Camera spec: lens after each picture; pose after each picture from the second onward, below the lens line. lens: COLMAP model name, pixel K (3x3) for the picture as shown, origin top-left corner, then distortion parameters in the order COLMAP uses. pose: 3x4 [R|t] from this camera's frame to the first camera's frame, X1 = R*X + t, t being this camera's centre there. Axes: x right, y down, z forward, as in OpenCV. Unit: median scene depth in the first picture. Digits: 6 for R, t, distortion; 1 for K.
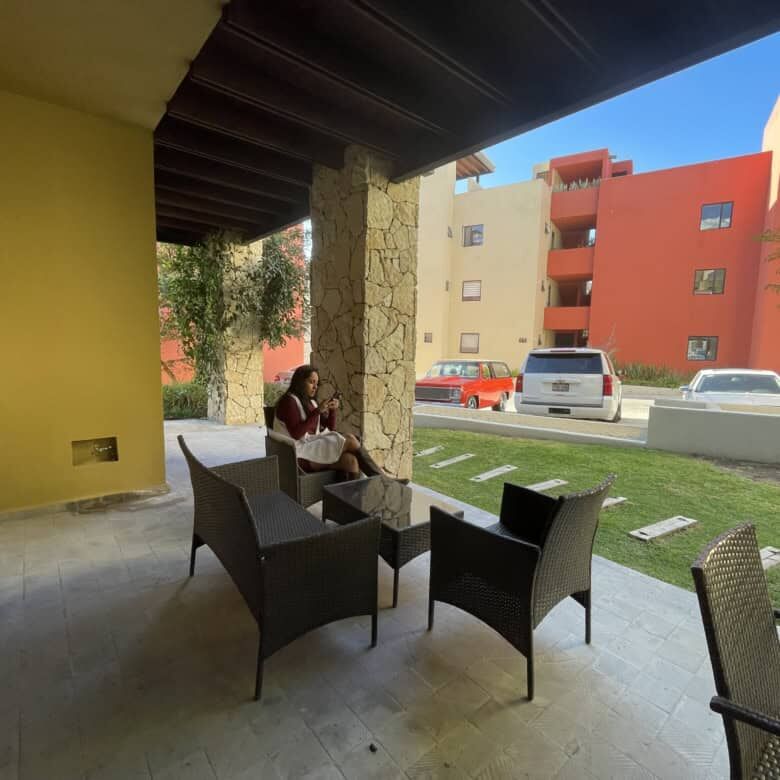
lens RADIAL K [[421.1, 0, 397.6], [0, 421.1, 390.2], [0, 0, 1]] dist [-0.006806, 0.001311]
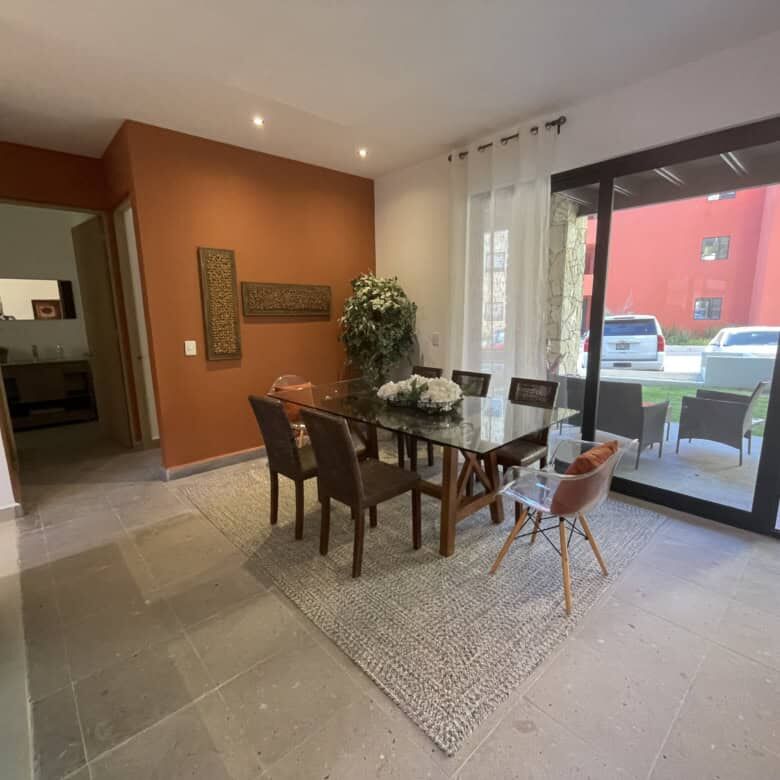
lens RADIAL K [[421.1, 0, 390.1], [0, 421.1, 391.3], [0, 0, 1]] dist [-0.006806, 0.001311]
pose [[0.998925, -0.042373, 0.018803, -0.361655], [0.040860, 0.996376, 0.074603, 0.004992], [-0.021896, -0.073755, 0.997036, -0.283895]]
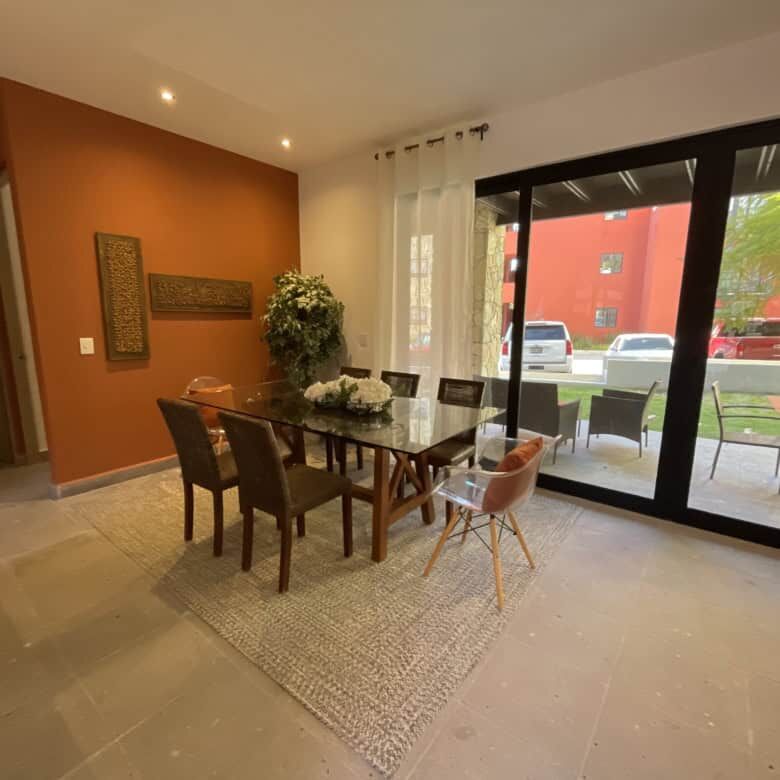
lens RADIAL K [[421.1, 0, 390.2], [0, 421.1, 392.1], [0, 0, 1]] dist [-0.006806, 0.001311]
pose [[0.980026, -0.051964, 0.191962, -0.362831], [0.038170, 0.996463, 0.074870, 0.008013], [-0.195174, -0.066047, 0.978542, -0.272394]]
